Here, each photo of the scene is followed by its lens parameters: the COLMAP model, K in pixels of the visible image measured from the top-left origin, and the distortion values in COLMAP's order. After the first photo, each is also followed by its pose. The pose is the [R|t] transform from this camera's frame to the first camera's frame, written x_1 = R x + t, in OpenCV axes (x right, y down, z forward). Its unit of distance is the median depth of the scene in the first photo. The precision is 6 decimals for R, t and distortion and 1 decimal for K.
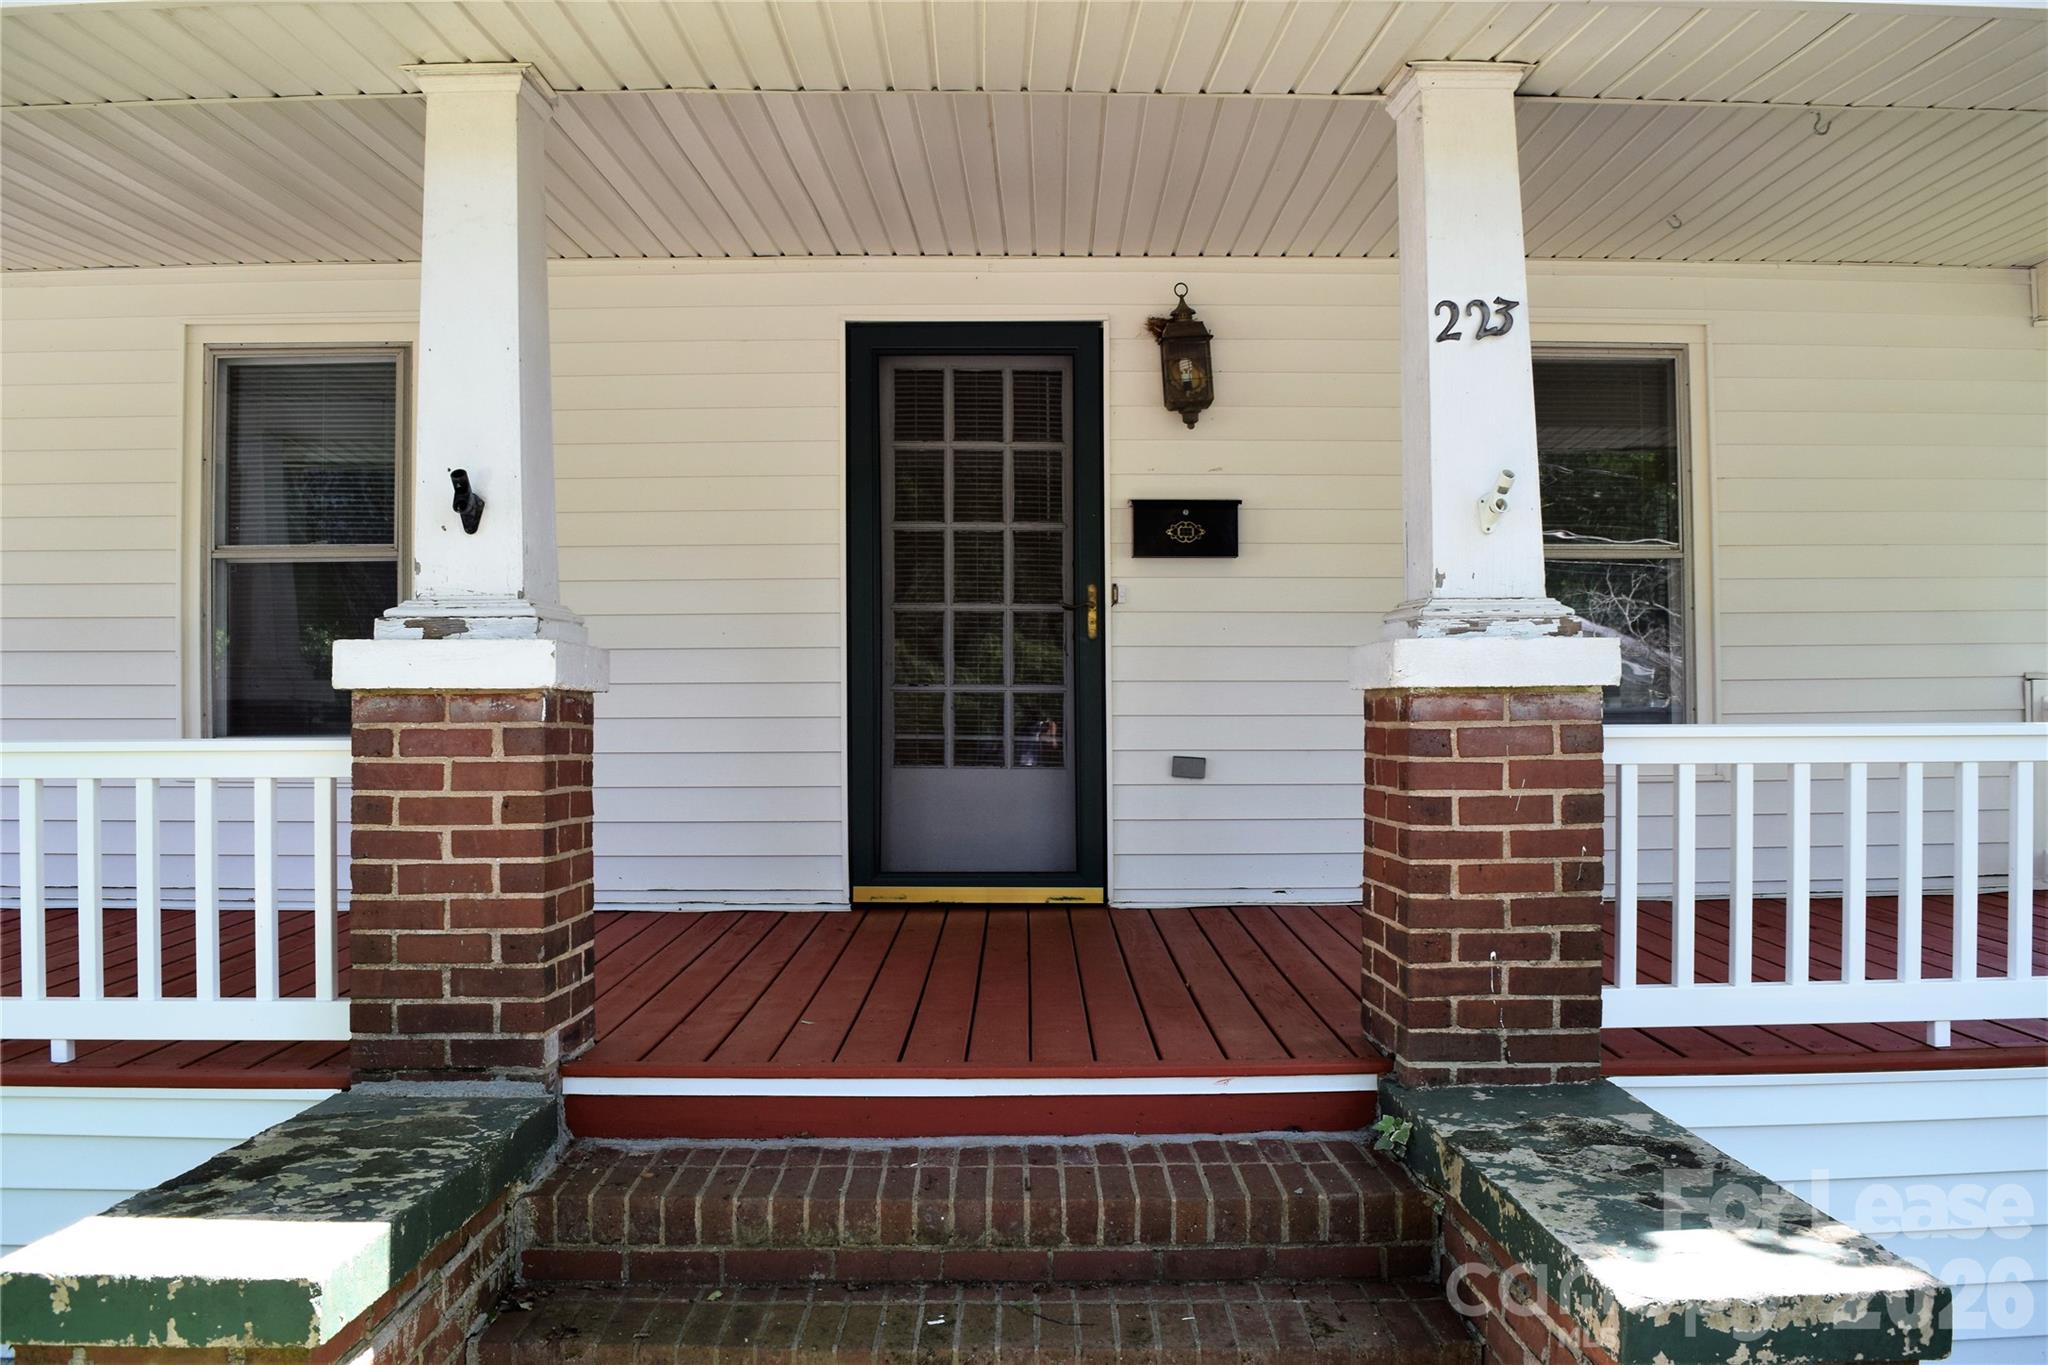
lens RADIAL K [[1597.6, 0, 1029.2], [0, 1597.6, 676.3], [0, 0, 1]] dist [-0.095872, 0.022562]
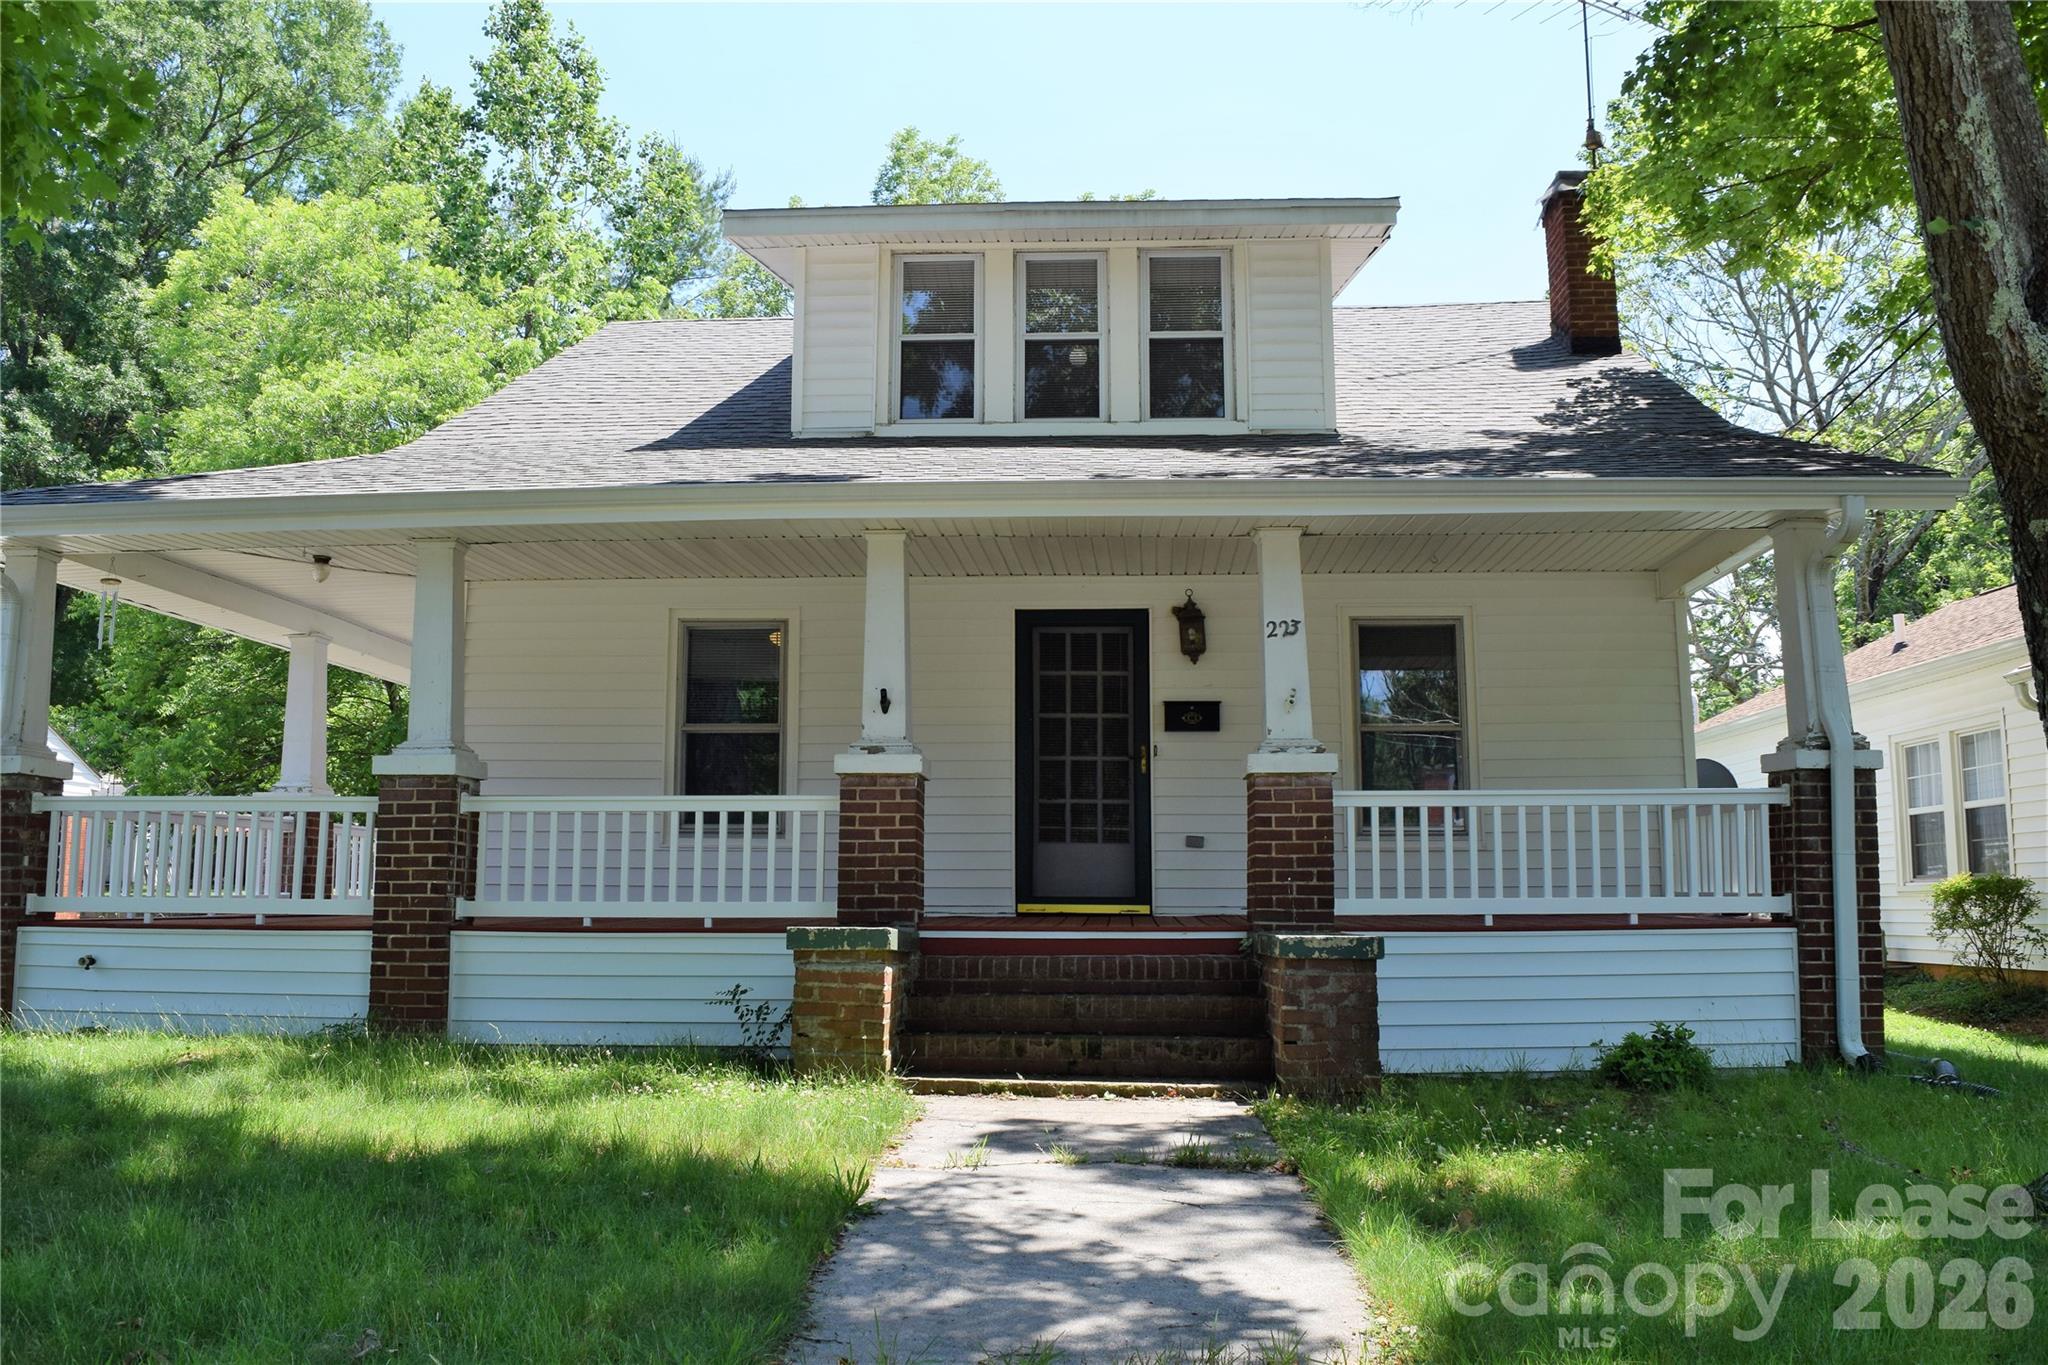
lens RADIAL K [[1597.6, 0, 1028.2], [0, 1597.6, 681.3], [0, 0, 1]] dist [-0.095872, 0.022562]
pose [[0.998052, -0.002345, -0.062347, 0.021954], [-0.005412, 0.992273, -0.123955, 0.107981], [0.062156, 0.124051, 0.990327, -0.947897]]
